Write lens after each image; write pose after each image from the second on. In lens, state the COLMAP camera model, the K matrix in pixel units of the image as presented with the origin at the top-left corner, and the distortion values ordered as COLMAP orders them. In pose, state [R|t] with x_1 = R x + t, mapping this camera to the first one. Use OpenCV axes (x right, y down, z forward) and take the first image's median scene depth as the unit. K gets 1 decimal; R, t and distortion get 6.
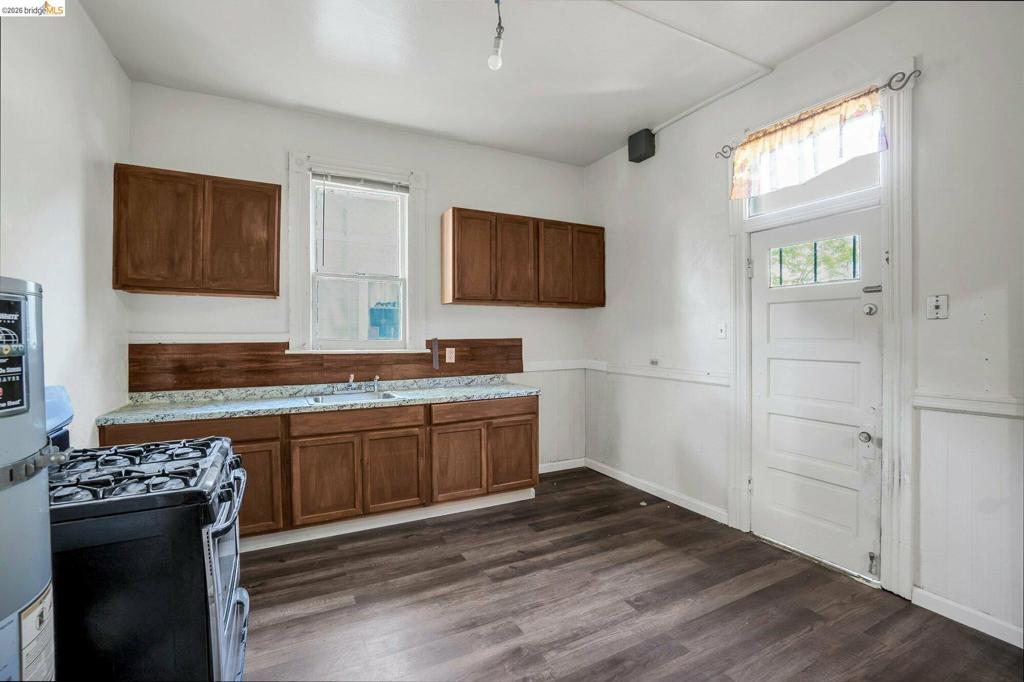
lens RADIAL K [[455.1, 0, 511.1], [0, 455.1, 335.2], [0, 0, 1]] dist [-0.062614, 0.023059]
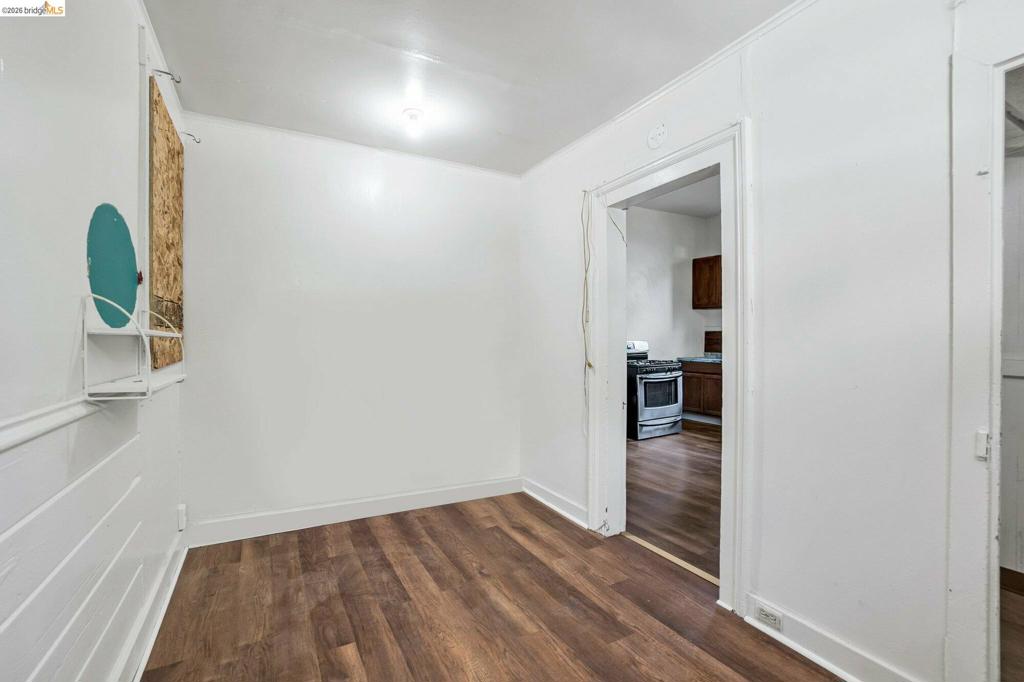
lens RADIAL K [[455.1, 0, 511.1], [0, 455.1, 335.2], [0, 0, 1]] dist [-0.062614, 0.023059]
pose [[0.028328, 0.001810, -0.999597, 1.733497], [-0.002769, 0.999995, 0.001732, 0.041380], [0.999595, 0.002718, 0.028332, -0.112708]]
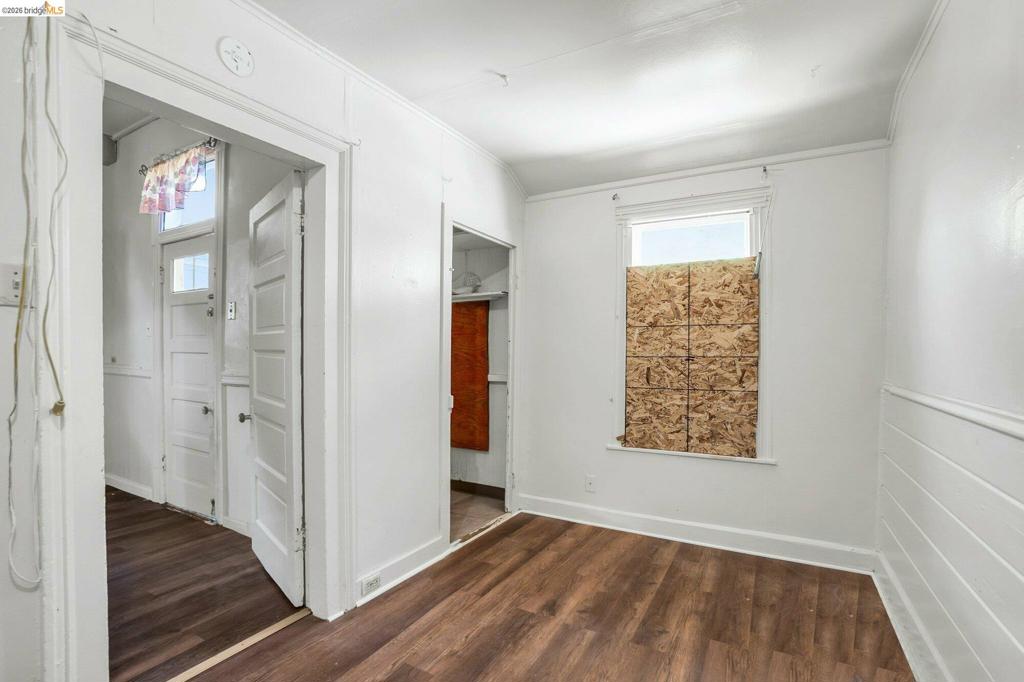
lens RADIAL K [[474.2, 0, 511.0], [0, 474.2, 357.6], [0, 0, 1]] dist [-0.066848, 0.027048]
pose [[0.836379, 0.006380, 0.548114, 0.744182], [-0.012936, 0.999884, 0.008101, 0.049907], [-0.547998, -0.013866, 0.836365, -0.575635]]
